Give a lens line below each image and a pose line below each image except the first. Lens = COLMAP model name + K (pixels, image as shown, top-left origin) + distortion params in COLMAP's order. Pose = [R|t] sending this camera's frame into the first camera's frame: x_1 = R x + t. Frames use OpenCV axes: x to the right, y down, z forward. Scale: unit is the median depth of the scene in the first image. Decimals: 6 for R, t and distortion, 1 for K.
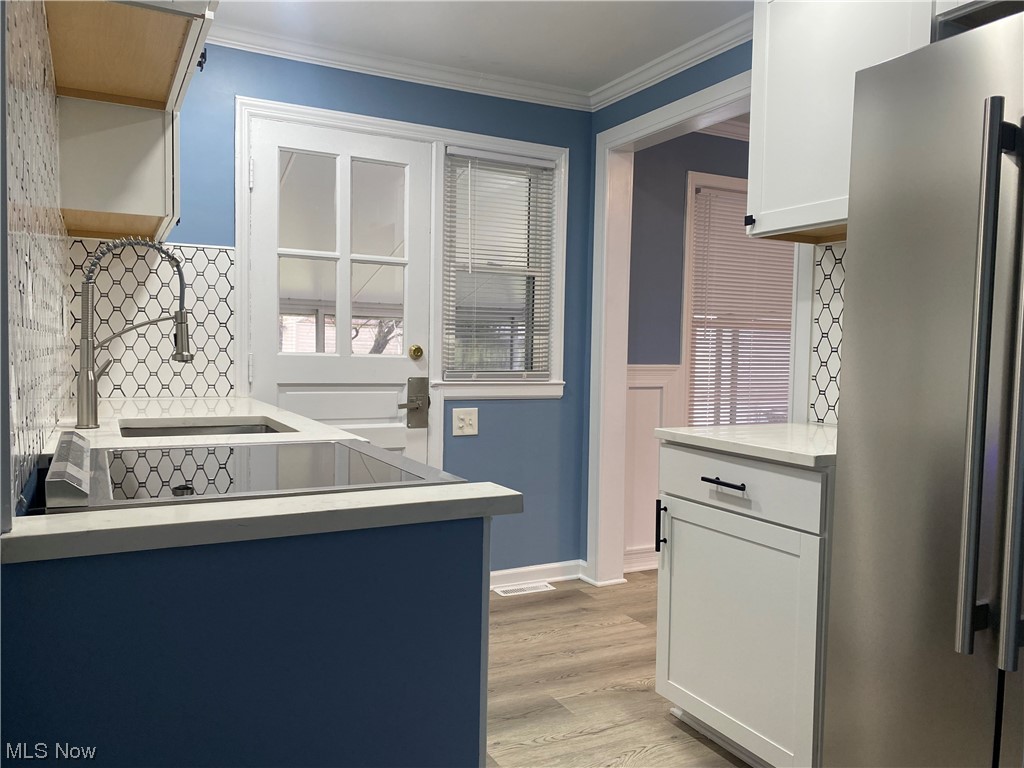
lens RADIAL K [[773.5, 0, 508.7], [0, 773.5, 391.1], [0, 0, 1]] dist [0.044968, -0.048978]
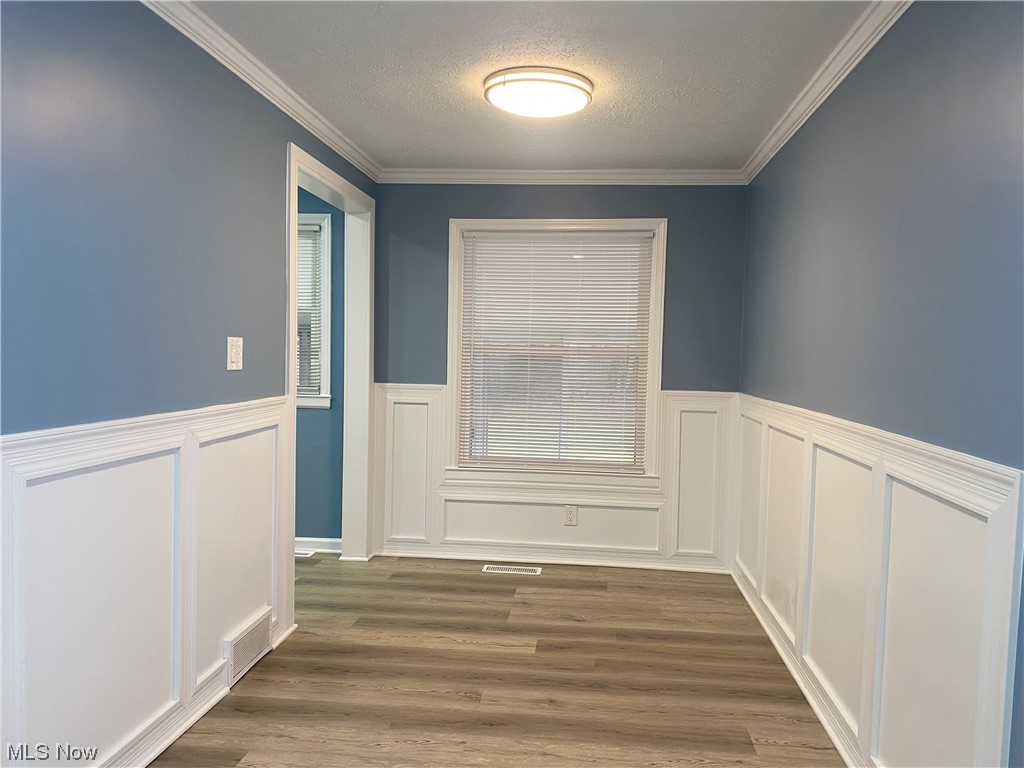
lens RADIAL K [[773.5, 0, 513.3], [0, 773.5, 388.2], [0, 0, 1]] dist [0.044968, -0.048978]
pose [[0.850856, 0.027829, -0.524661, 0.993740], [-0.038024, 0.999239, -0.008662, -0.024652], [0.524021, 0.027320, 0.851267, 0.073543]]
